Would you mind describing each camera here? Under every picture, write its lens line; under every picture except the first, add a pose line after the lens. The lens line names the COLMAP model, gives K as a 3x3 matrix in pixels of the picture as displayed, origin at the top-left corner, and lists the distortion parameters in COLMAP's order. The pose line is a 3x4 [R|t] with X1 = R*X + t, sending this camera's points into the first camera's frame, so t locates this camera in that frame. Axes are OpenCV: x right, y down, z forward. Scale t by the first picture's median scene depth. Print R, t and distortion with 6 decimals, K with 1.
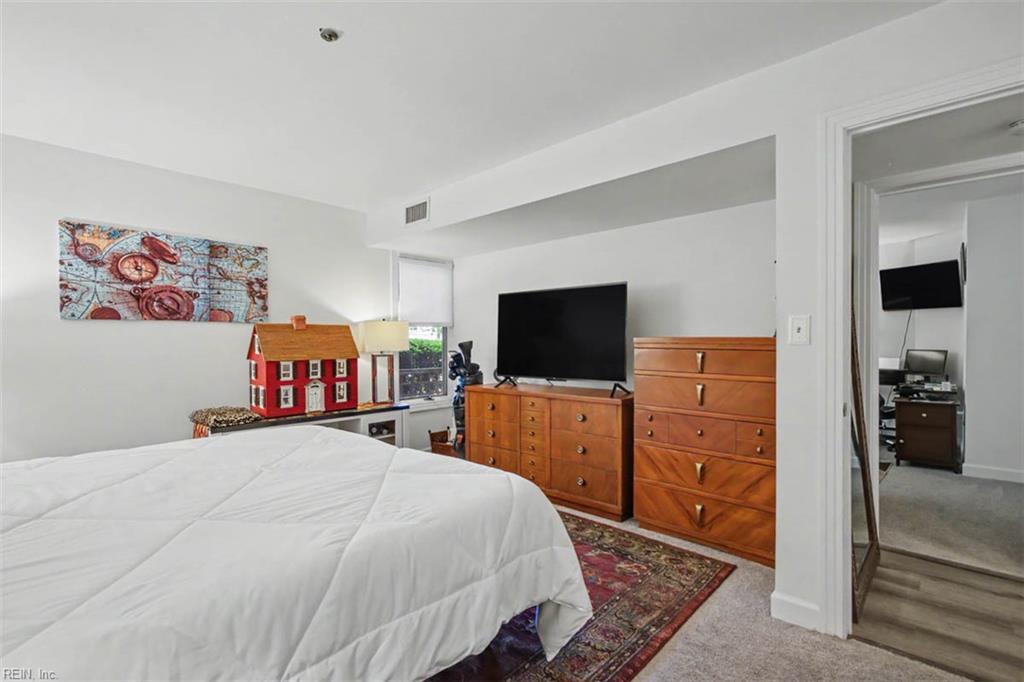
lens RADIAL K [[477.3, 0, 506.5], [0, 477.3, 338.6], [0, 0, 1]] dist [-0.006009, 0.002408]
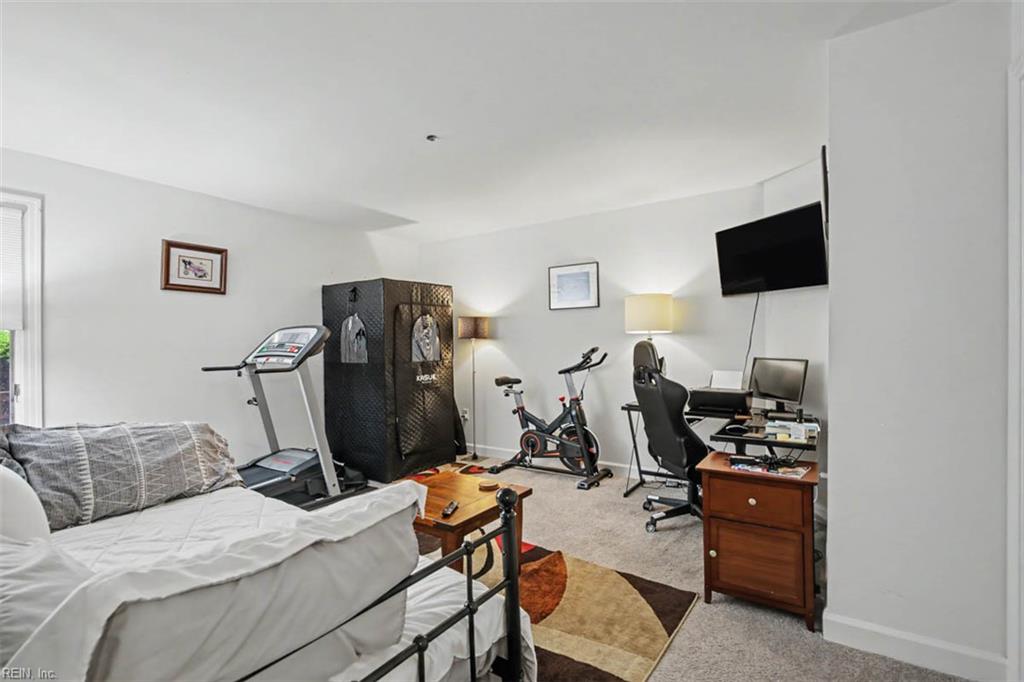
lens RADIAL K [[477.3, 0, 517.1], [0, 477.3, 344.6], [0, 0, 1]] dist [-0.006009, 0.002408]
pose [[0.986936, -0.005071, 0.161034, 0.464015], [0.005553, 0.999981, -0.002544, 0.006178], [-0.161018, 0.003405, 0.986946, 0.463606]]
